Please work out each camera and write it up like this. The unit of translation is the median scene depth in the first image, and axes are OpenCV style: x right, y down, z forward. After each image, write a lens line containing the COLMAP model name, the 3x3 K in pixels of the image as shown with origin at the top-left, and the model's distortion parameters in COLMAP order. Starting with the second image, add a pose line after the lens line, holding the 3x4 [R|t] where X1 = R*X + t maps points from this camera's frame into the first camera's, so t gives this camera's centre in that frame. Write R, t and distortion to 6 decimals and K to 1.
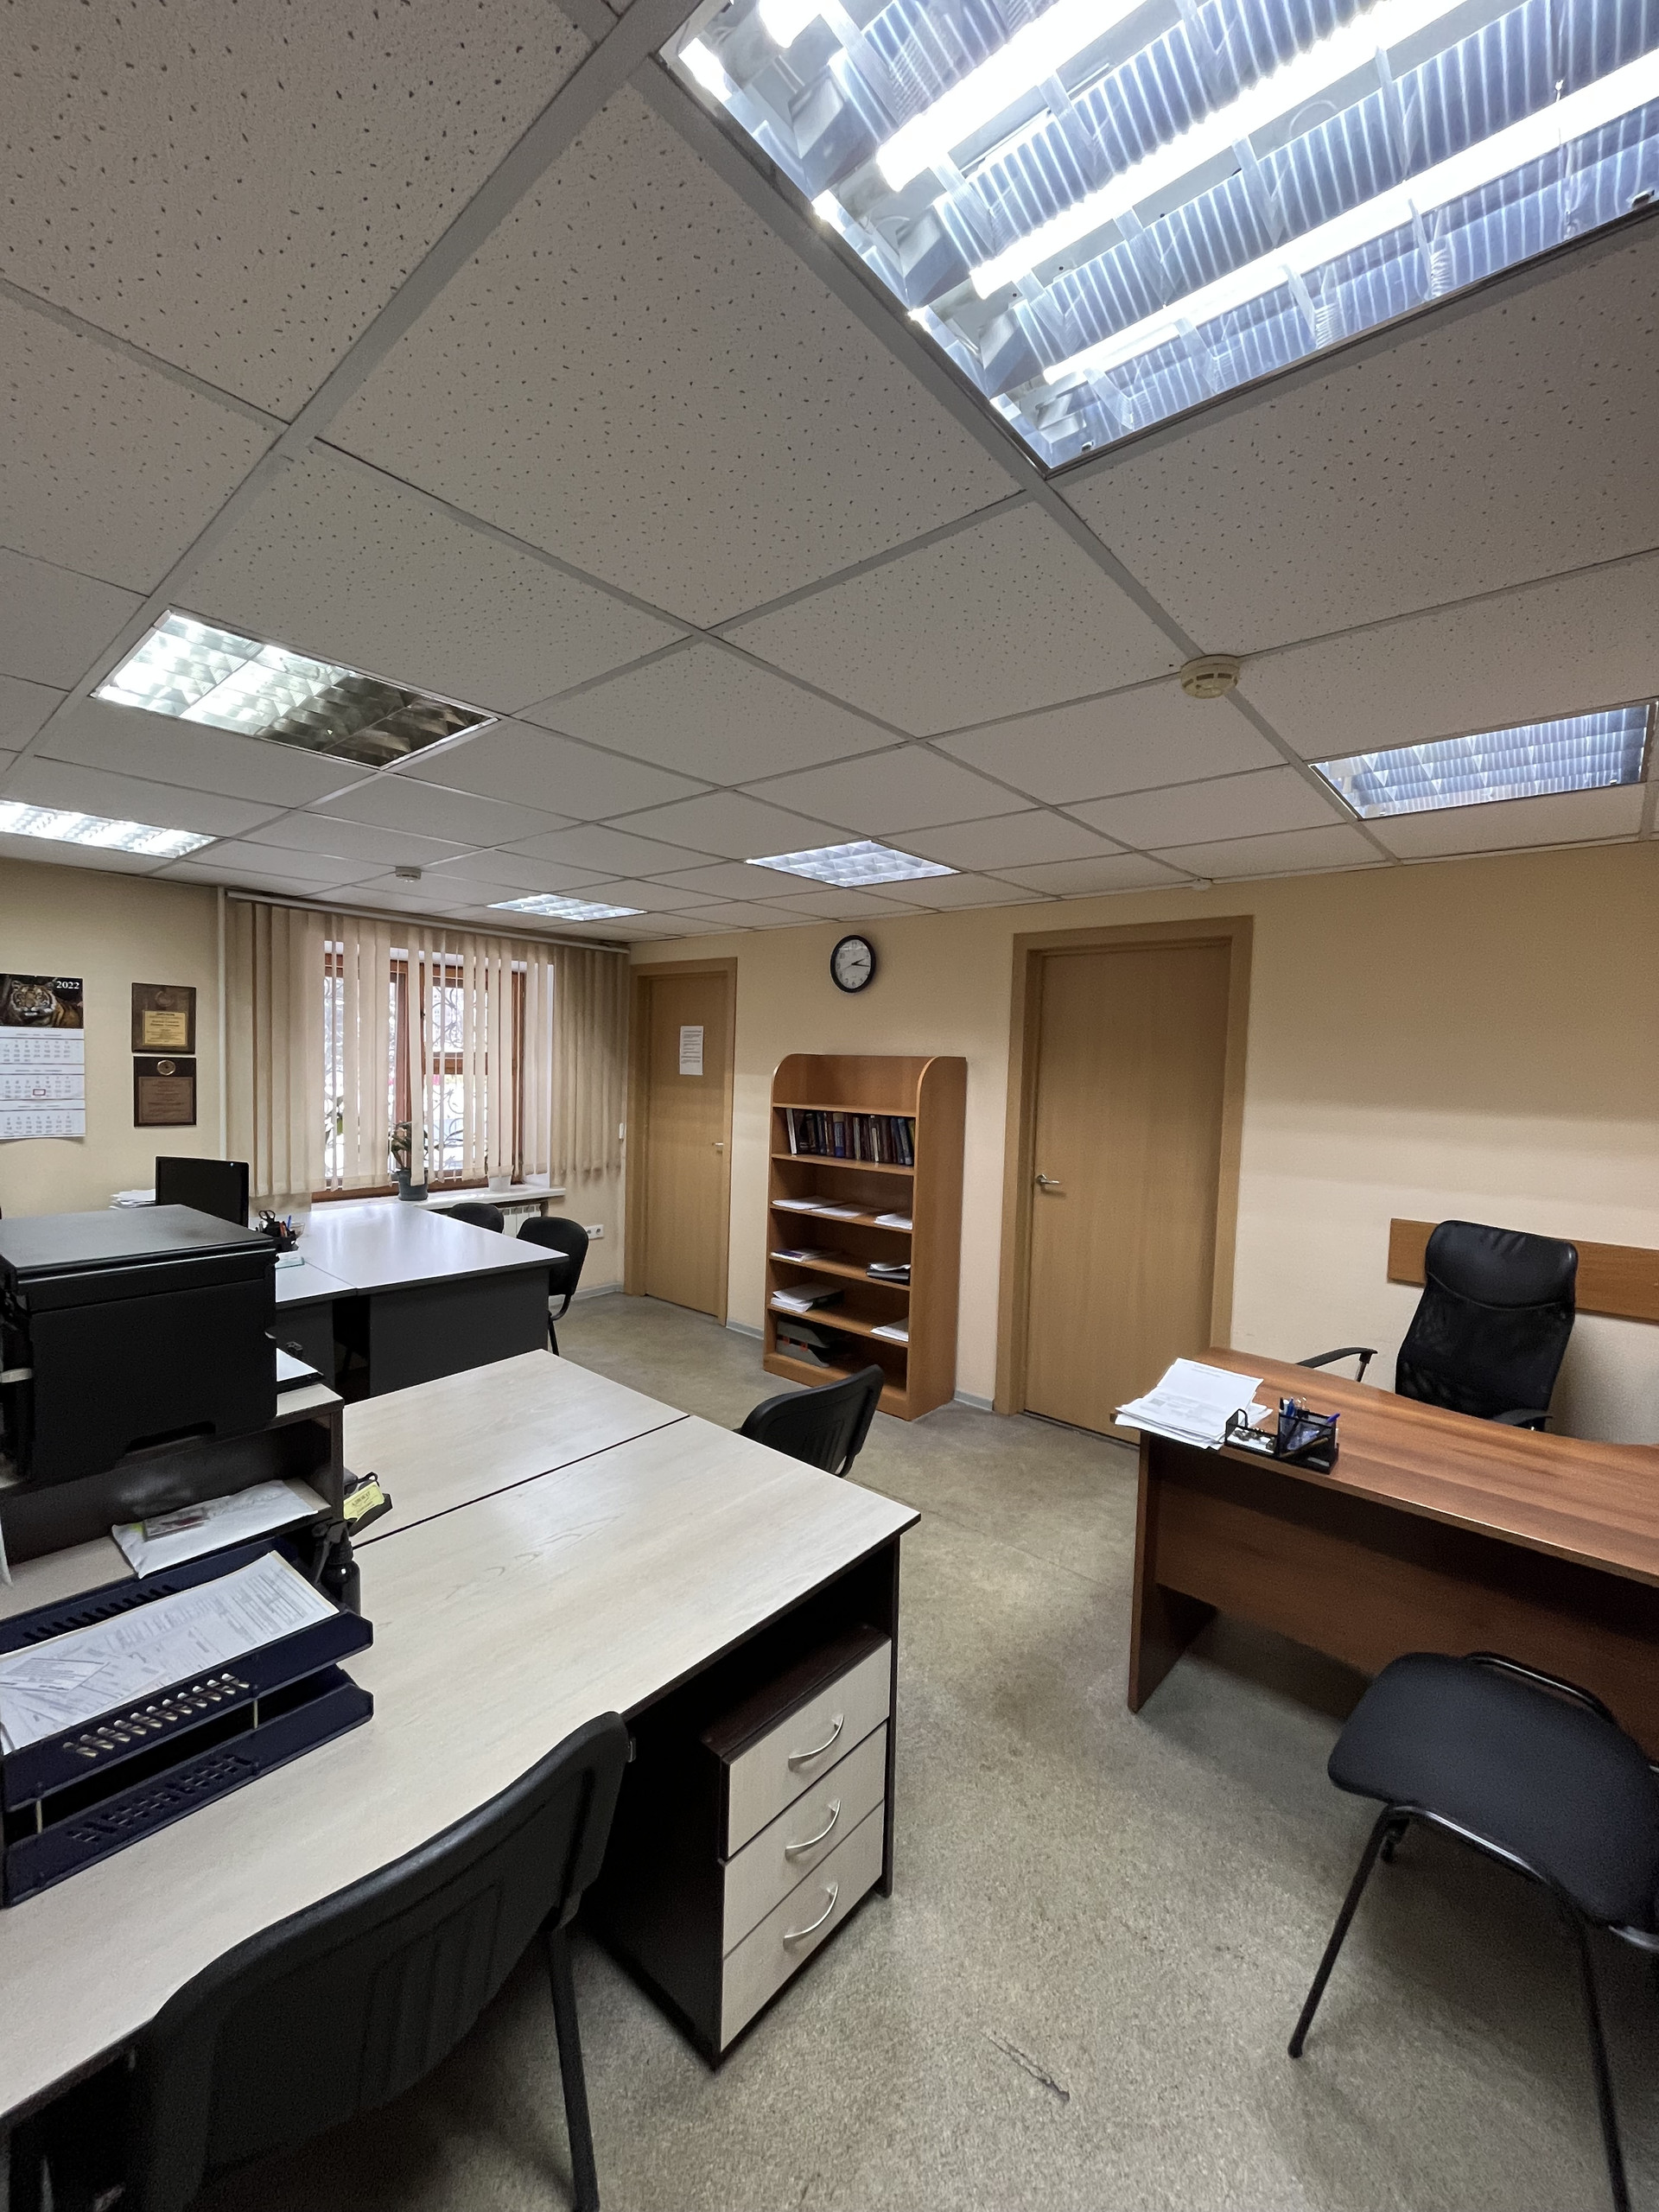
lens RADIAL K [[893.5, 0, 822.8], [0, 893.5, 1109.0], [0, 0, 1]] dist [0.000791, 0.000036]
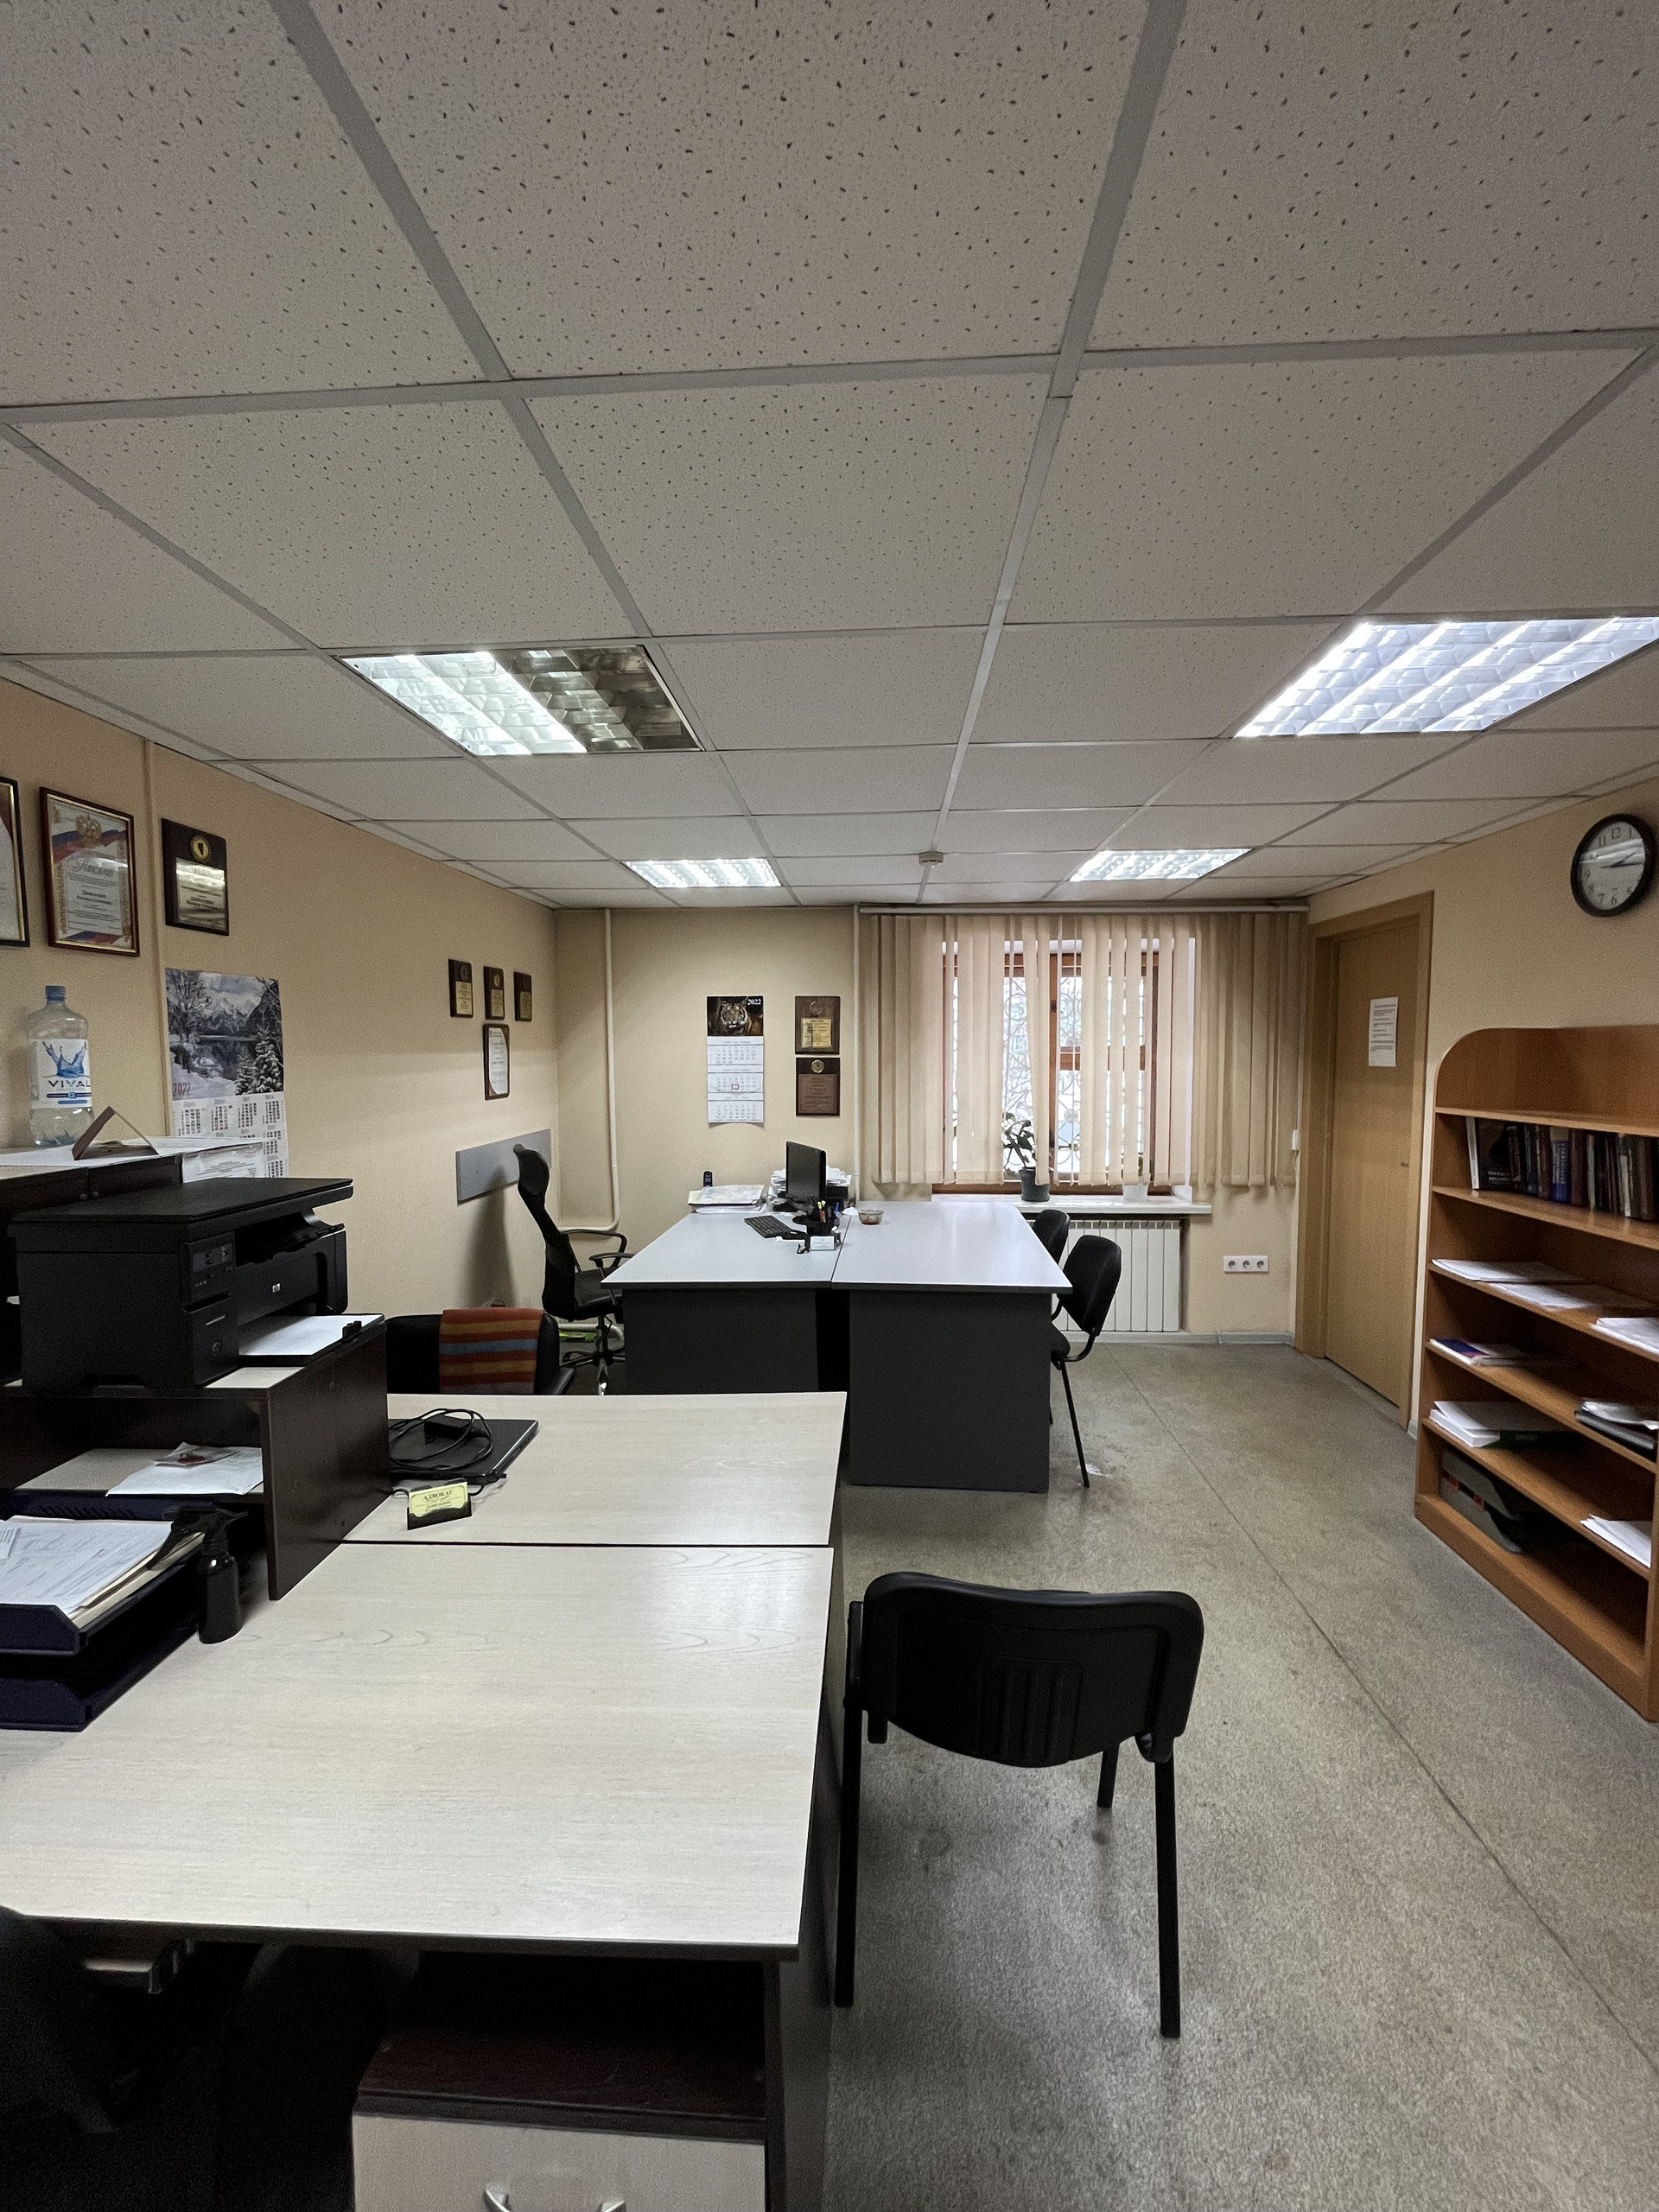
lens RADIAL K [[893.5, 0, 822.8], [0, 893.5, 1109.0], [0, 0, 1]] dist [0.000791, 0.000036]
pose [[0.614203, 0.021712, -0.788850, 0.178156], [-0.021416, 0.999712, 0.010841, -0.002887], [0.788858, 0.010236, 0.614491, 0.256351]]
